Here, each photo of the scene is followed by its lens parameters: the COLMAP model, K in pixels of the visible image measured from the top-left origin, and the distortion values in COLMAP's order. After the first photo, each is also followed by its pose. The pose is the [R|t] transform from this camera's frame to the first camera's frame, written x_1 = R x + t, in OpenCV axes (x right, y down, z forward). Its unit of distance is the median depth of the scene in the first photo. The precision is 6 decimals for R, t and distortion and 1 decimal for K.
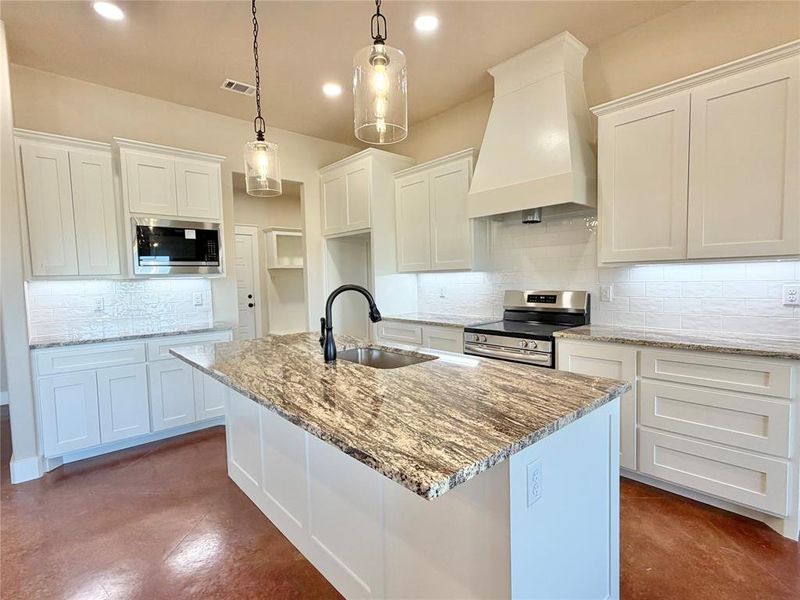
lens RADIAL K [[392.3, 0, 400.0], [0, 392.3, 300.0], [0, 0, 1]] dist [-0.000467, -0.000222]
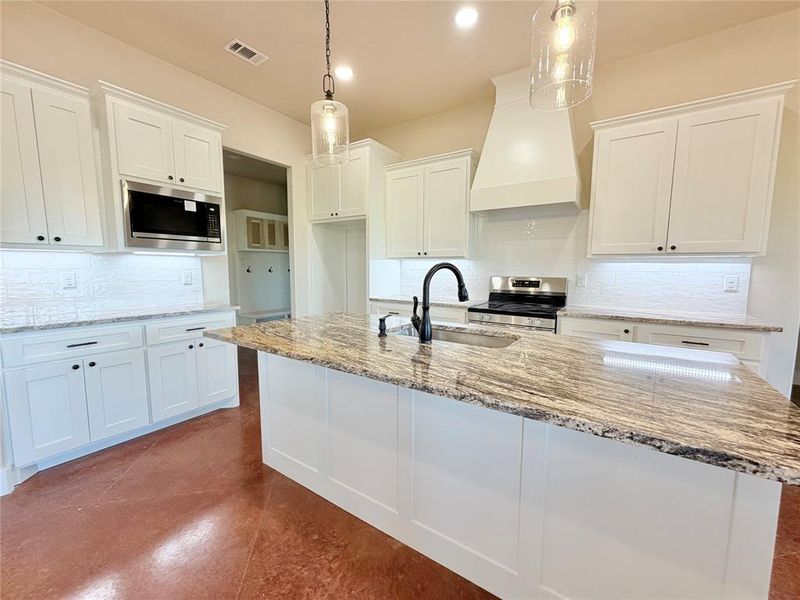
lens RADIAL K [[323.3, 0, 400.0], [0, 323.3, 300.0], [0, 0, 1]] dist [0.000031, -0.000002]
pose [[0.968716, 0.006373, 0.248091, -0.305858], [-0.016898, 0.999044, 0.040318, 0.015717], [-0.247597, -0.043249, 0.967897, 0.171985]]
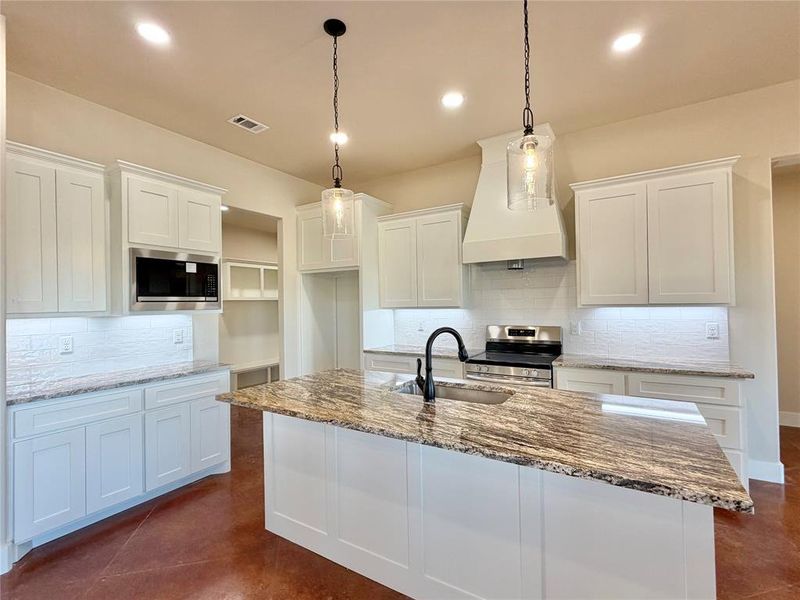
lens RADIAL K [[366.9, 0, 400.0], [0, 366.9, 300.0], [0, 0, 1]] dist [-0.000359, -0.000479]
pose [[0.959221, 0.012807, 0.282367, -0.376647], [0.007918, 0.997364, -0.072133, -0.029965], [-0.282546, 0.071427, 0.956591, 0.035847]]
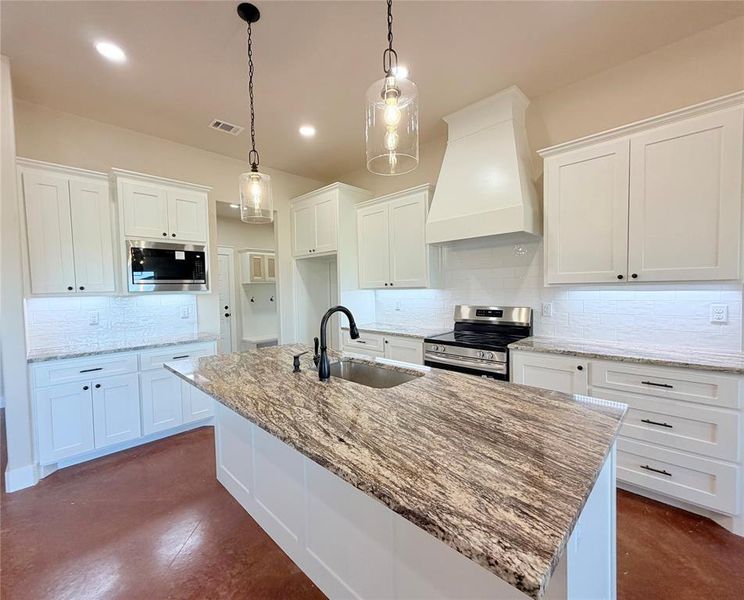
lens RADIAL K [[317.2, 0, 356.6], [0, 317.2, 300.0], [0, 0, 1]] dist [-0.000676, 0.000291]
pose [[0.998912, 0.001385, 0.046617, -0.091450], [-0.000424, 0.999787, -0.020620, -0.027604], [-0.046636, 0.020578, 0.998700, 0.094810]]
